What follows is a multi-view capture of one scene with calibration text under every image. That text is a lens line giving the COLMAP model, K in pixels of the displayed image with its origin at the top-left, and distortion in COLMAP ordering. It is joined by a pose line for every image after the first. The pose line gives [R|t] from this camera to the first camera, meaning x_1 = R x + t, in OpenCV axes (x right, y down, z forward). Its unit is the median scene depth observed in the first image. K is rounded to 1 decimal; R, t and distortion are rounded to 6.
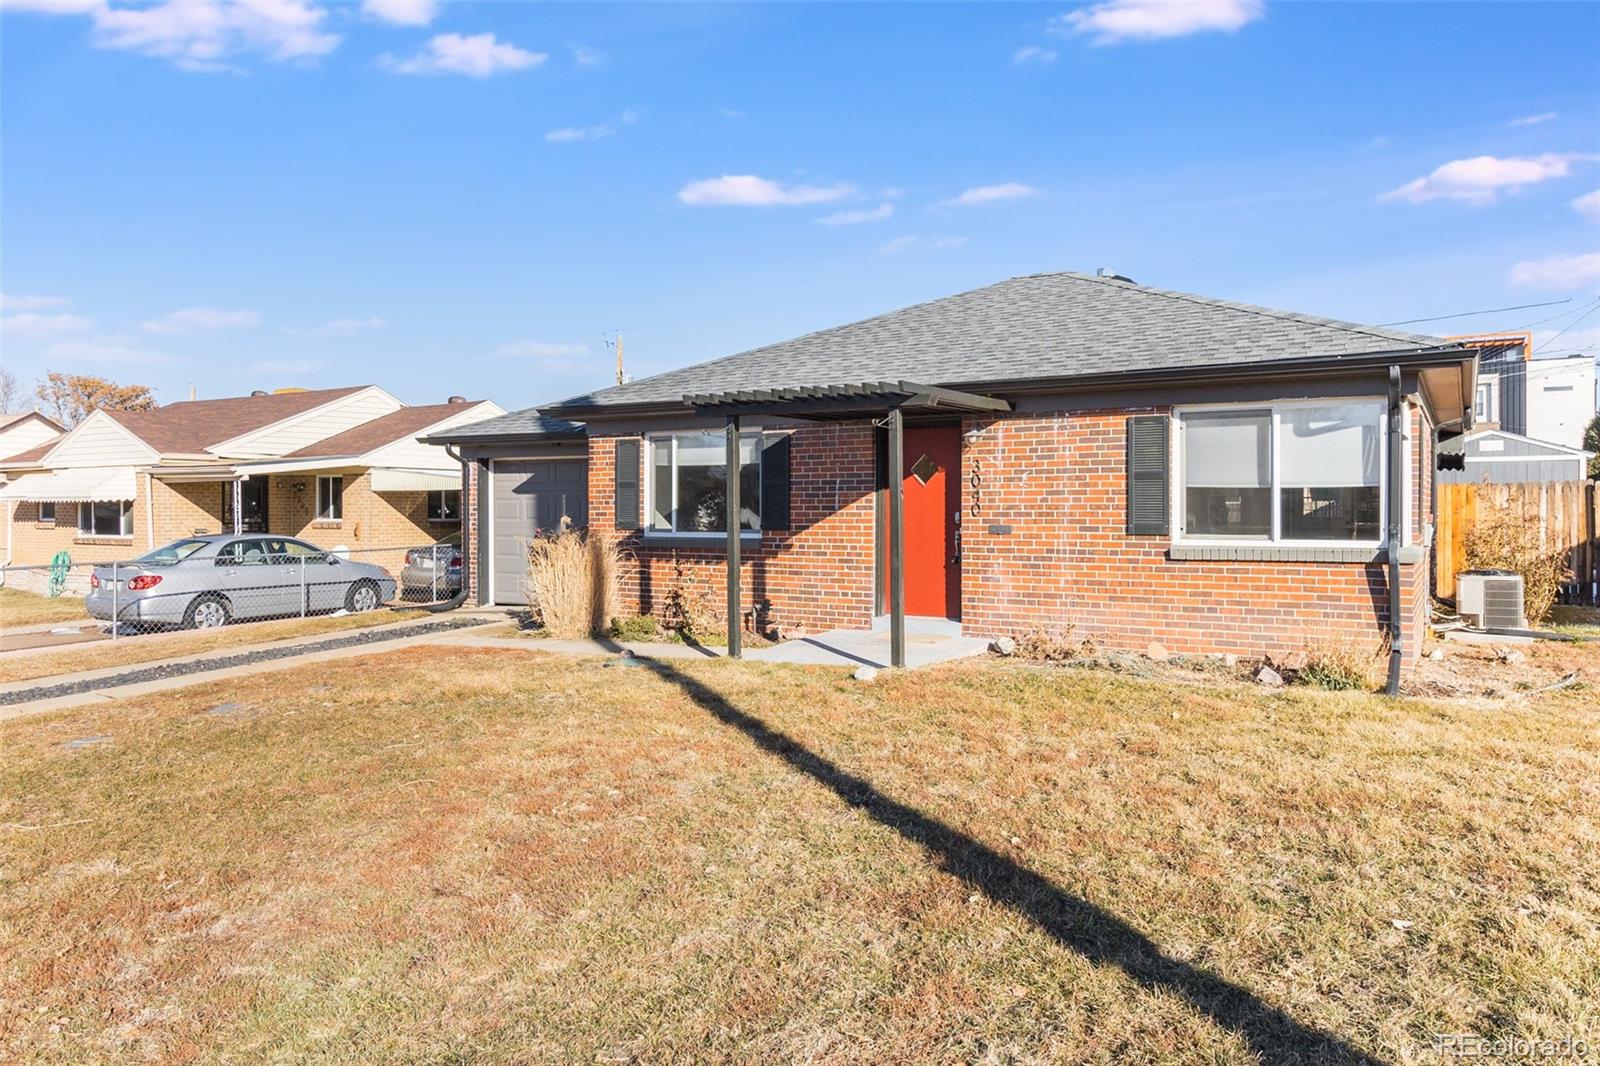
lens RADIAL K [[1118.4, 0, 799.4], [0, 1118.4, 535.2], [0, 0, 1]] dist [-0.026230, 0.002610]
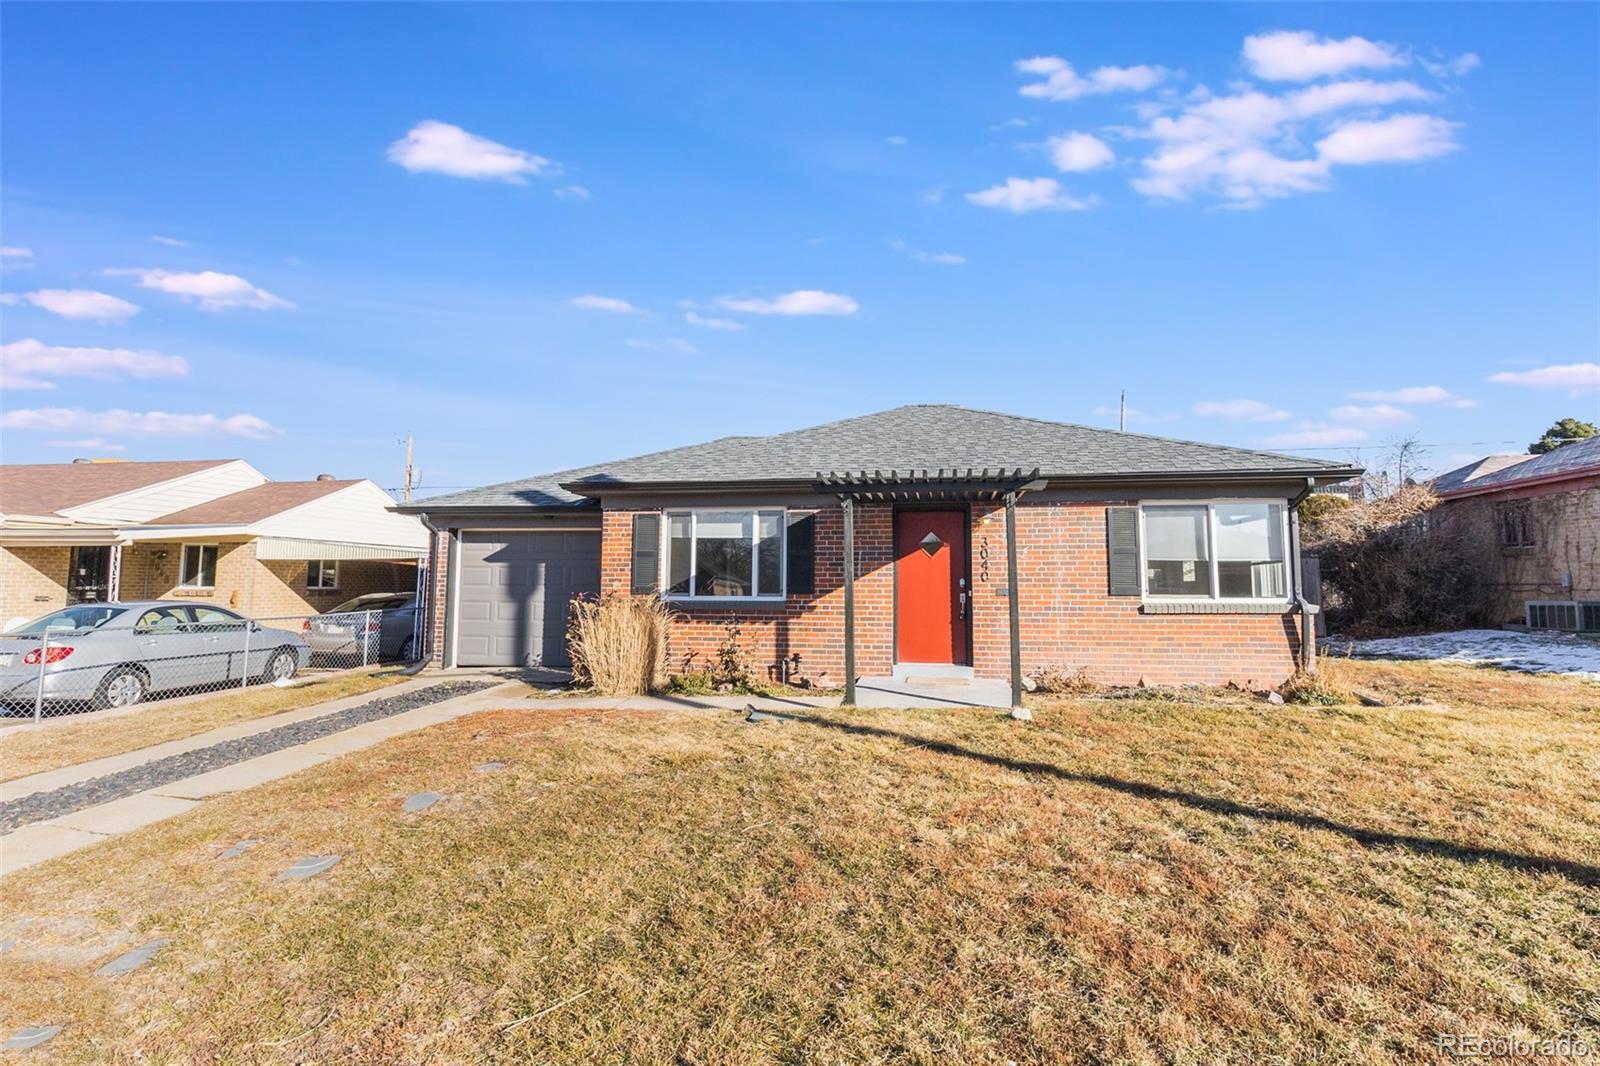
lens RADIAL K [[796.7, 0, 798.3], [0, 796.7, 532.4], [0, 0, 1]] dist [-0.012672, -0.001057]
pose [[0.921310, 0.027635, 0.387845, -0.344469], [0.006672, 0.996201, -0.086832, 0.003725], [-0.388771, 0.082586, 0.917626, 0.220034]]
